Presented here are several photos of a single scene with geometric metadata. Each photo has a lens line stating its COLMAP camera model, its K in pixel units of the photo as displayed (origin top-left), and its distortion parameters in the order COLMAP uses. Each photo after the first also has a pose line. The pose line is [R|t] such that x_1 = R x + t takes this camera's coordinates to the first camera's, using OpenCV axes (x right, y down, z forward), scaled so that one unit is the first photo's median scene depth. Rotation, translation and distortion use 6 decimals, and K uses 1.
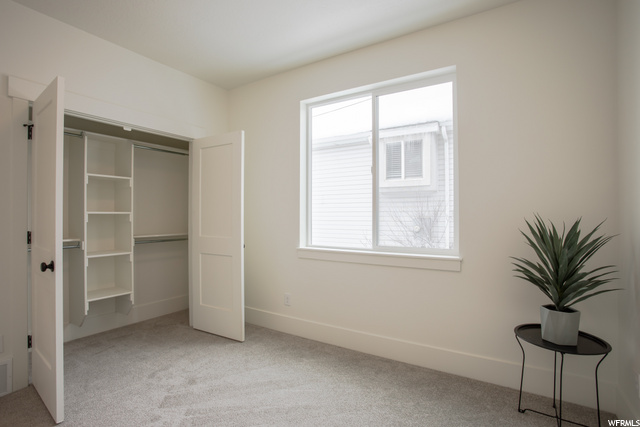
lens RADIAL K [[318.9, 0, 318.3], [0, 318.9, 219.8], [0, 0, 1]] dist [-0.001108, 0.000216]
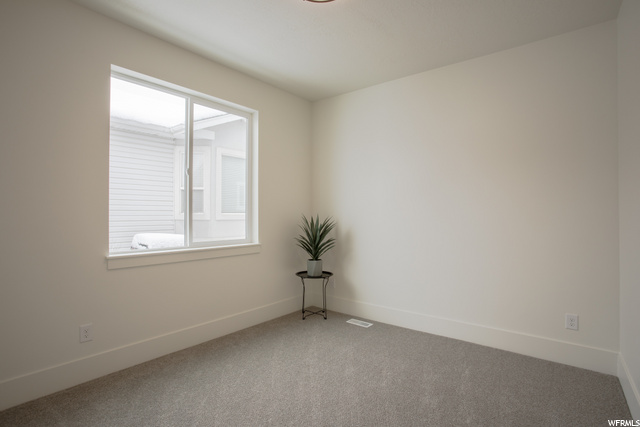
lens RADIAL K [[309.3, 0, 320.2], [0, 309.3, 210.8], [0, 0, 1]] dist [-0.001346, -0.000096]
pose [[0.123126, 0.008198, 0.992357, -0.911334], [-0.001136, 0.999966, -0.008120, -0.019807], [-0.992390, -0.000128, 0.123131, 0.519585]]
